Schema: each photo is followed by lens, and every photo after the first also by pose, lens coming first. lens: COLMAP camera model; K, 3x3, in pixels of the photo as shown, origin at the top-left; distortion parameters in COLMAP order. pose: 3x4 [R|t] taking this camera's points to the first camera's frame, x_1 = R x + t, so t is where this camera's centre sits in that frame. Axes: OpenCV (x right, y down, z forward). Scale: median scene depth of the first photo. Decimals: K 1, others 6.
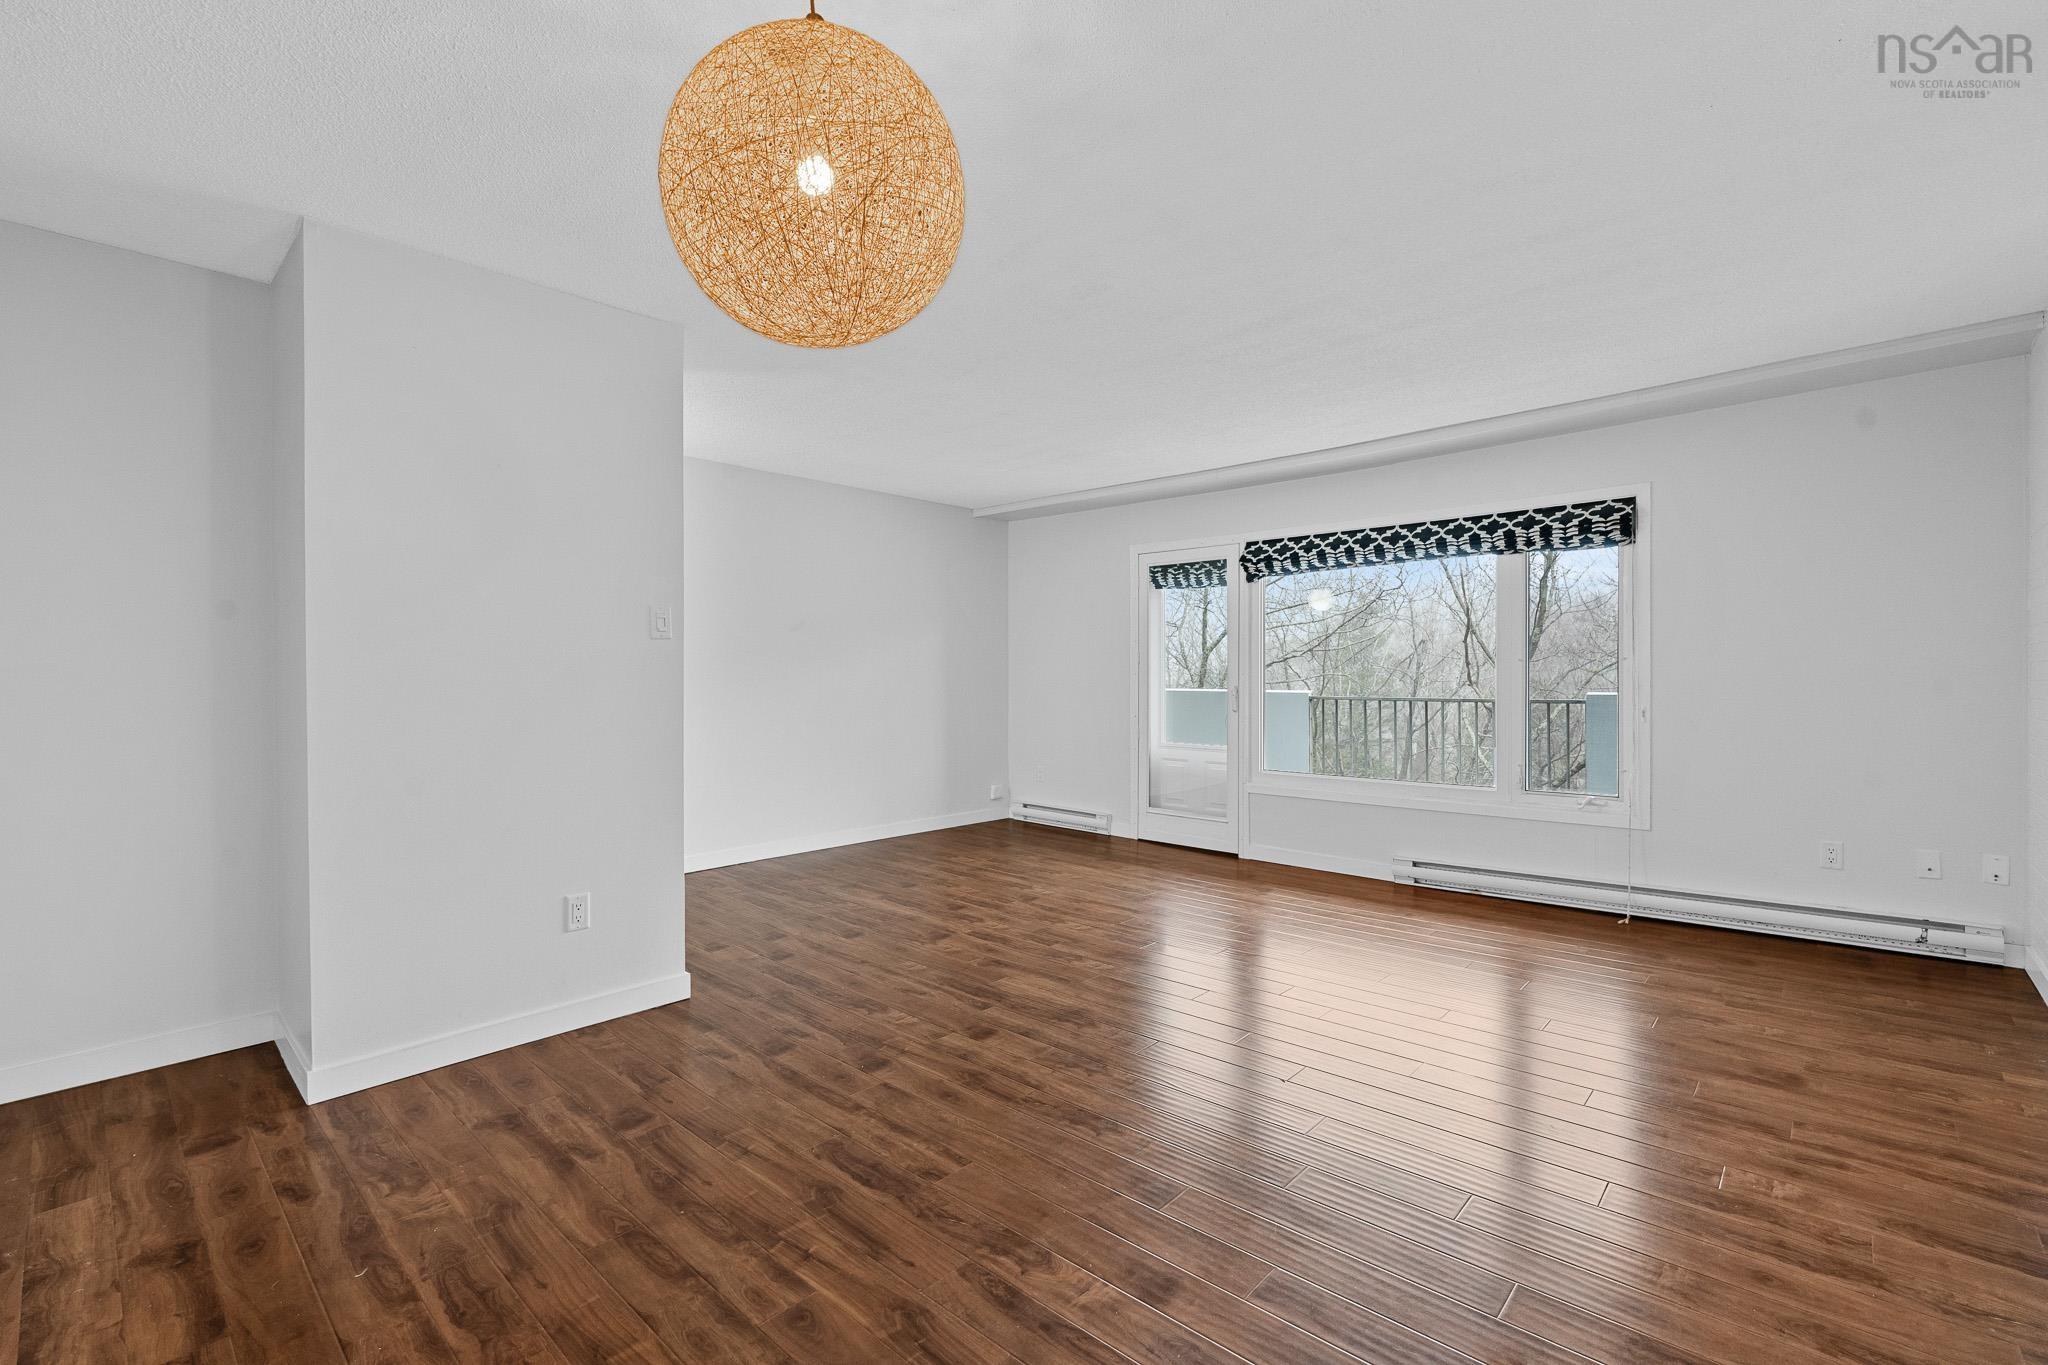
lens RADIAL K [[891.9, 0, 1024.7], [0, 891.9, 684.0], [0, 0, 1]] dist [-0.001997, 0.000101]
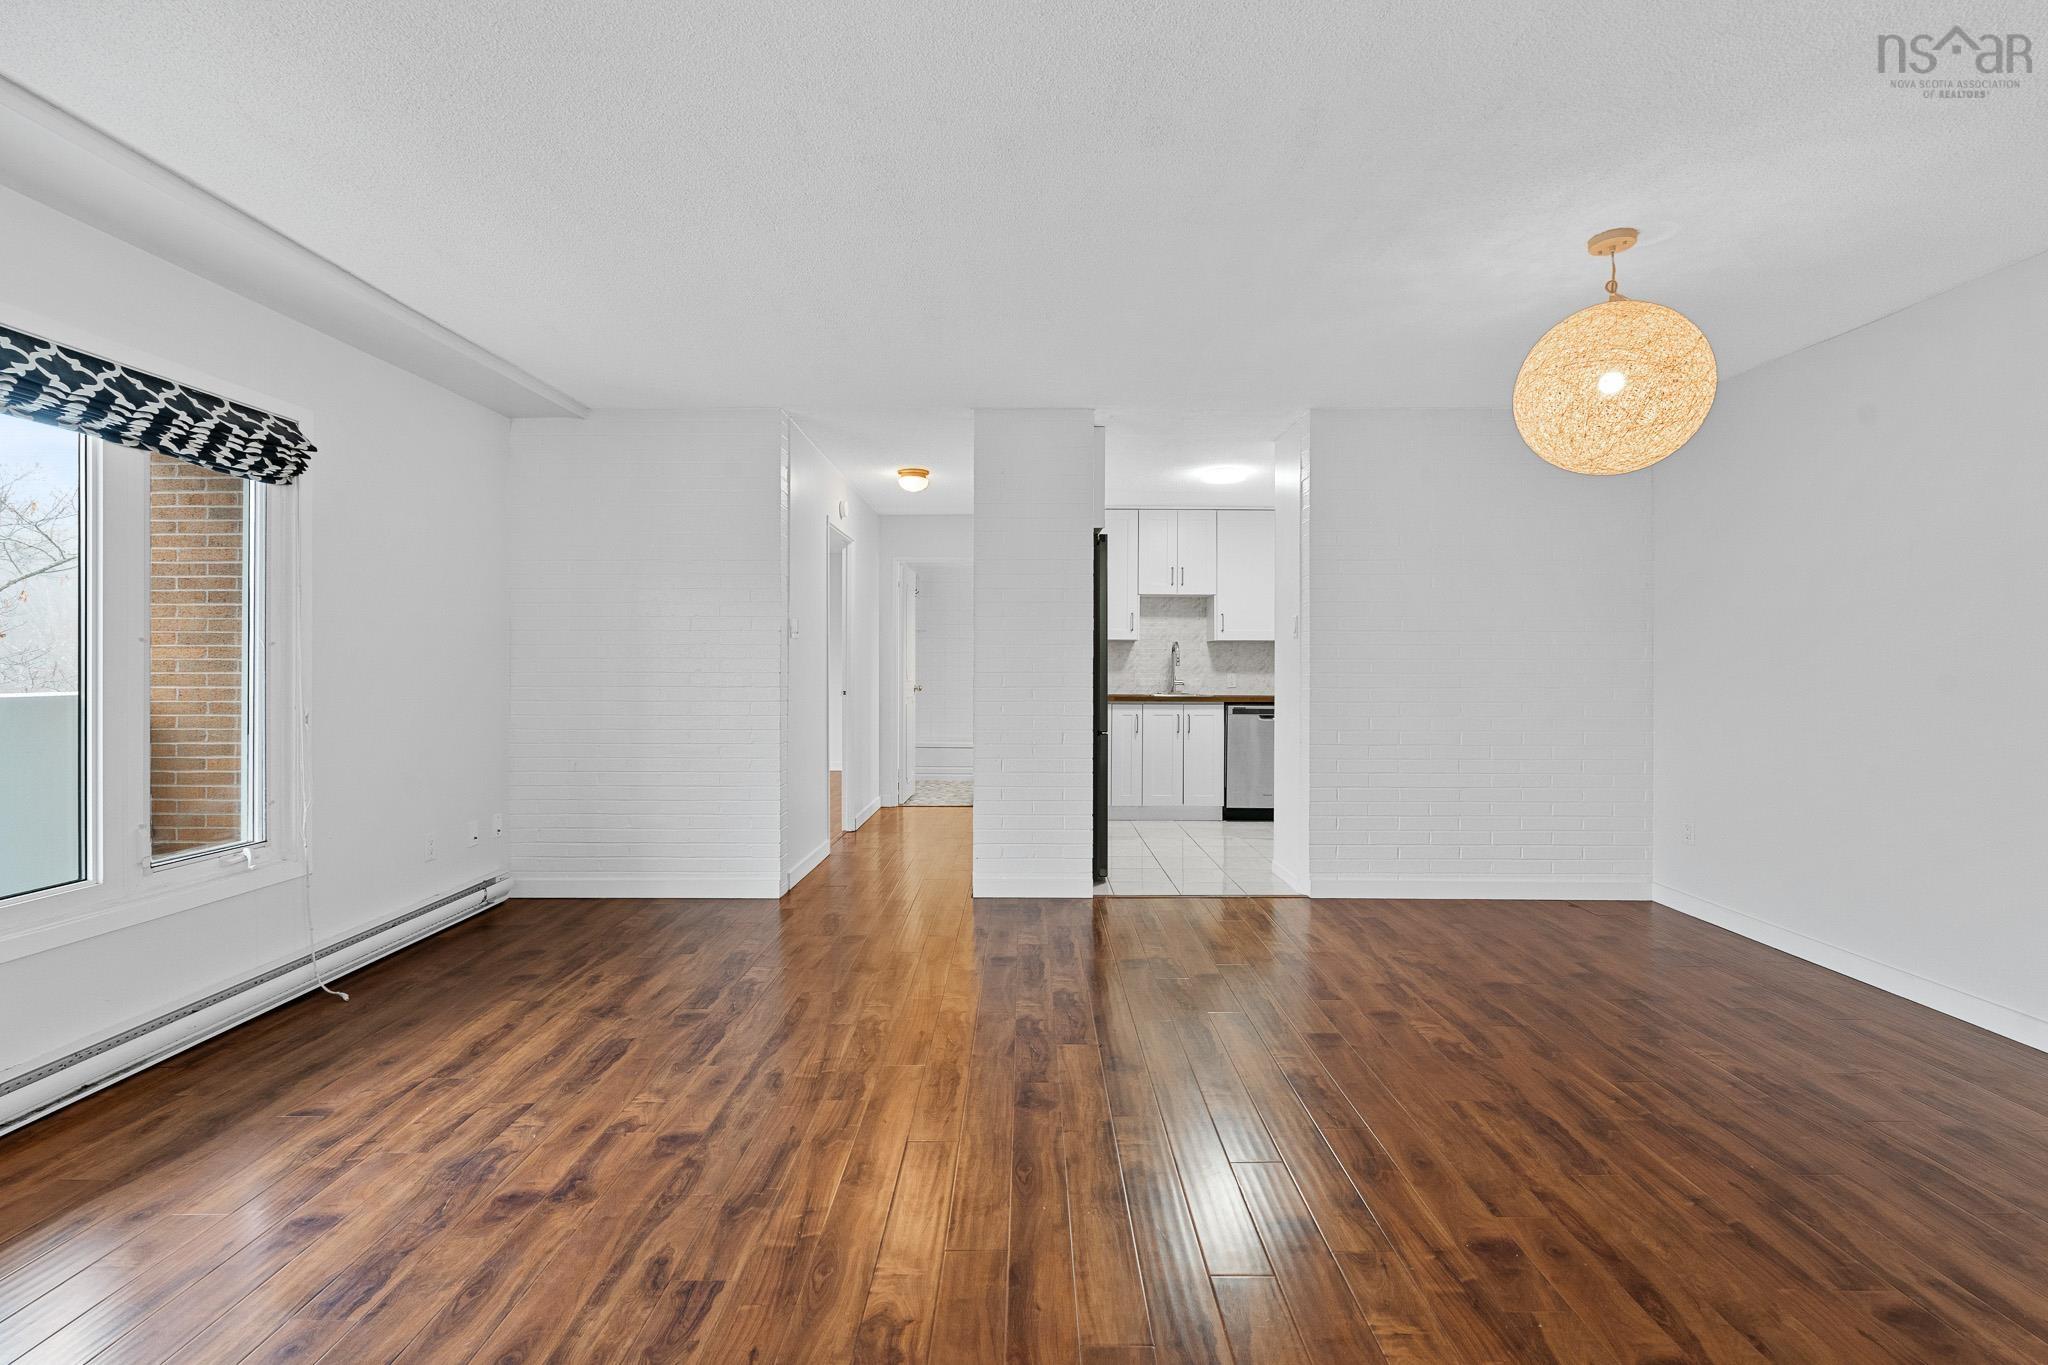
lens RADIAL K [[891.9, 0, 1024.7], [0, 891.9, 684.0], [0, 0, 1]] dist [-0.001997, 0.000101]
pose [[-0.675088, -0.009033, 0.737682, -0.262728], [0.005715, 0.999831, 0.017473, -0.005775], [-0.737715, 0.016012, -0.674922, 1.071816]]
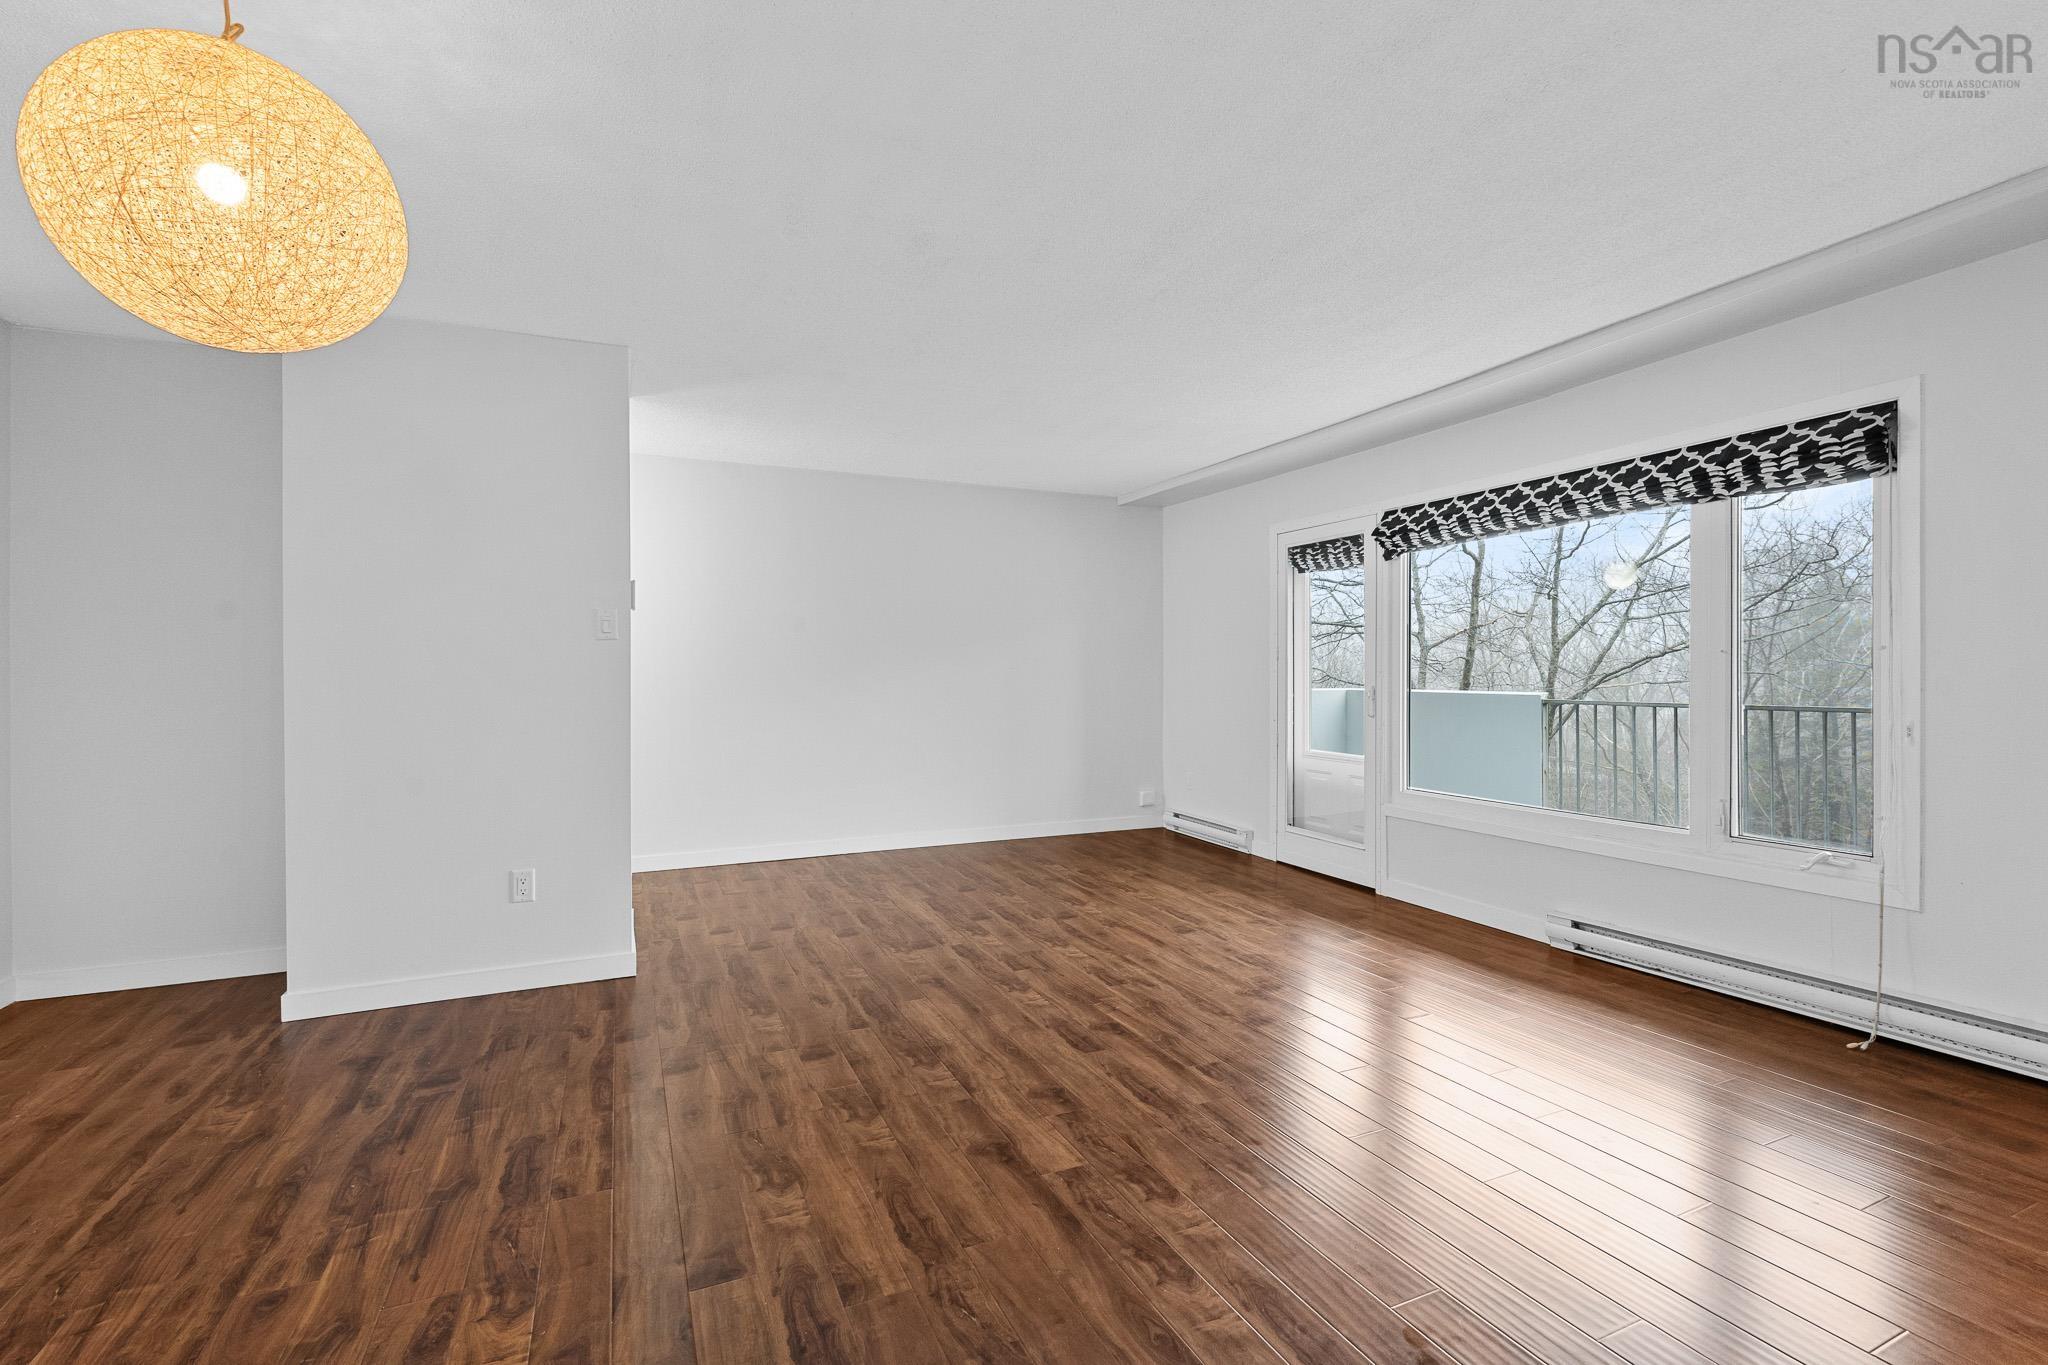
lens RADIAL K [[892.9, 0, 1024.0], [0, 892.9, 682.5], [0, 0, 1]] dist [-0.002460, 0.000348]
pose [[0.920746, 0.003480, -0.390147, 0.356326], [-0.003142, 0.999994, 0.001506, -0.001847], [0.390150, -0.000161, 0.920751, 0.149661]]
